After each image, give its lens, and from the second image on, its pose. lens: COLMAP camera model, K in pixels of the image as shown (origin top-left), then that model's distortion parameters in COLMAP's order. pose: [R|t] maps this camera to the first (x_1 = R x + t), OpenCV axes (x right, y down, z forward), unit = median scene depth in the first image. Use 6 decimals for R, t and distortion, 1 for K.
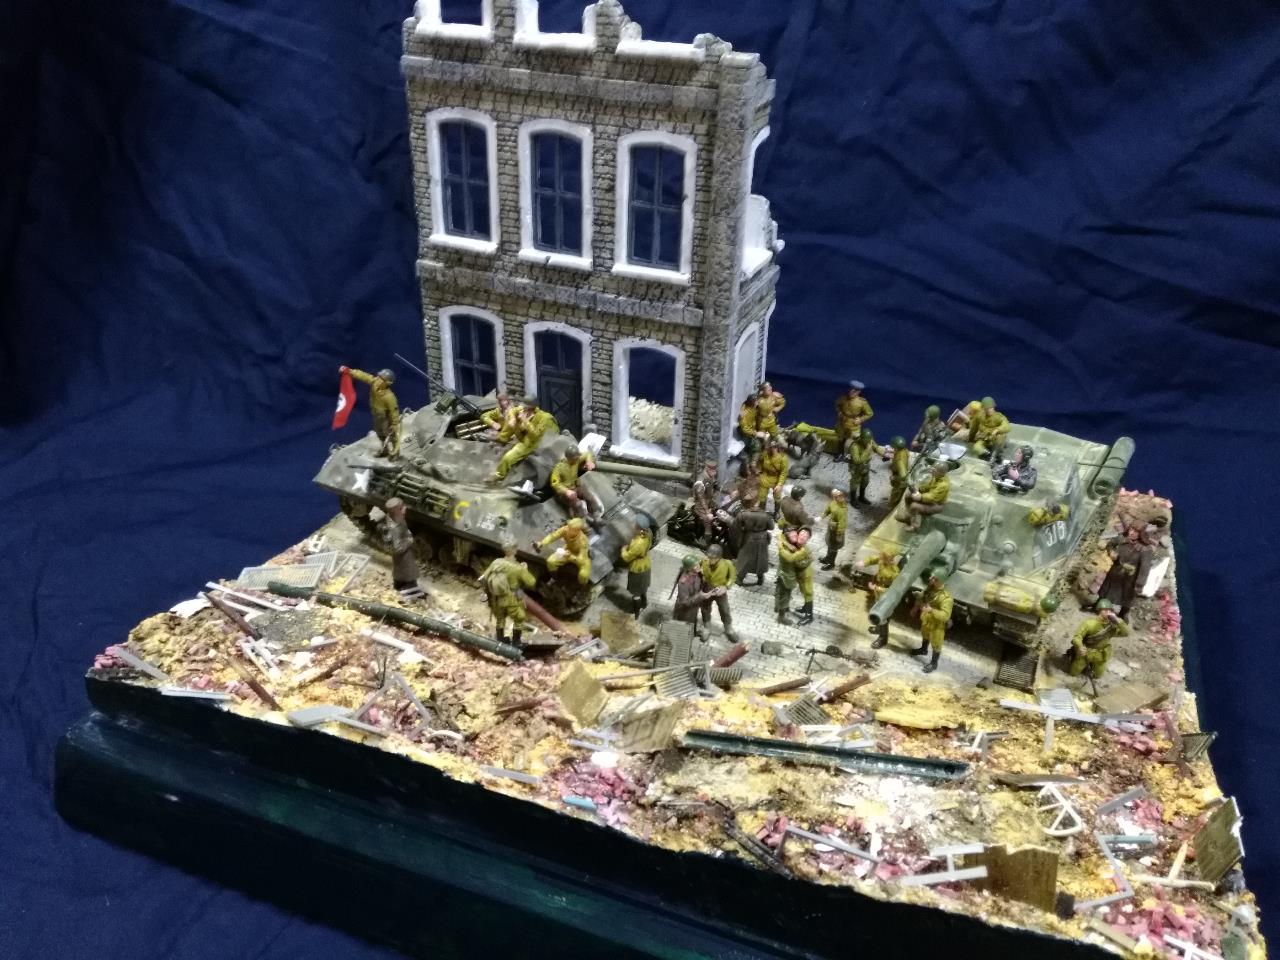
lens RADIAL K [[1044.2, 0, 643.8], [0, 1044.2, 475.7], [0, 0, 1]] dist [0.118345, -0.256158]
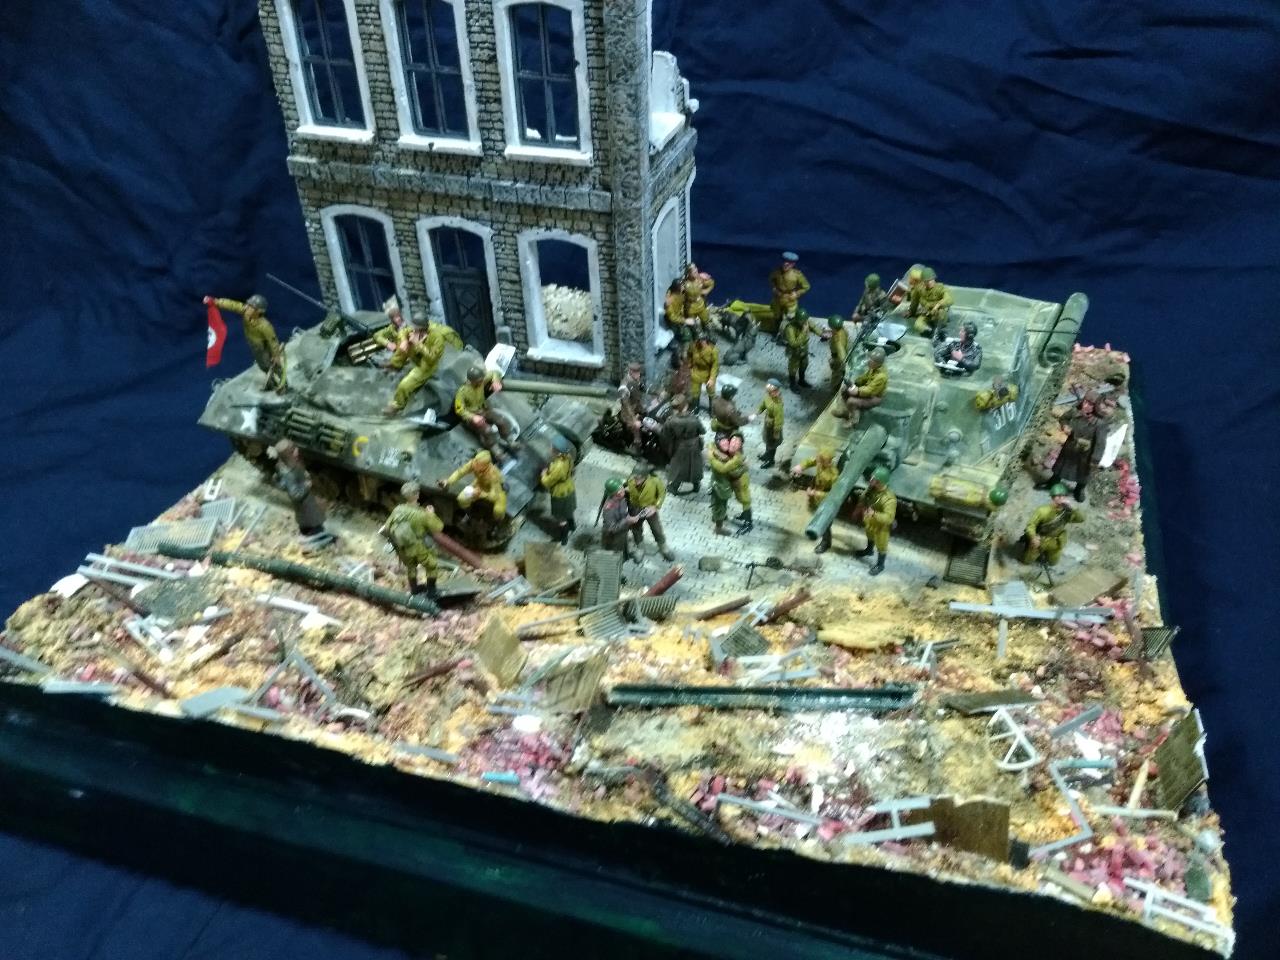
lens RADIAL K [[1044.2, 0, 643.8], [0, 1044.2, 475.7], [0, 0, 1]] dist [0.118345, -0.256158]
pose [[0.995790, -0.089359, 0.020414, 0.050893], [0.085374, 0.985256, 0.148261, -0.057659], [-0.033362, -0.145894, 0.988738, 0.086867]]
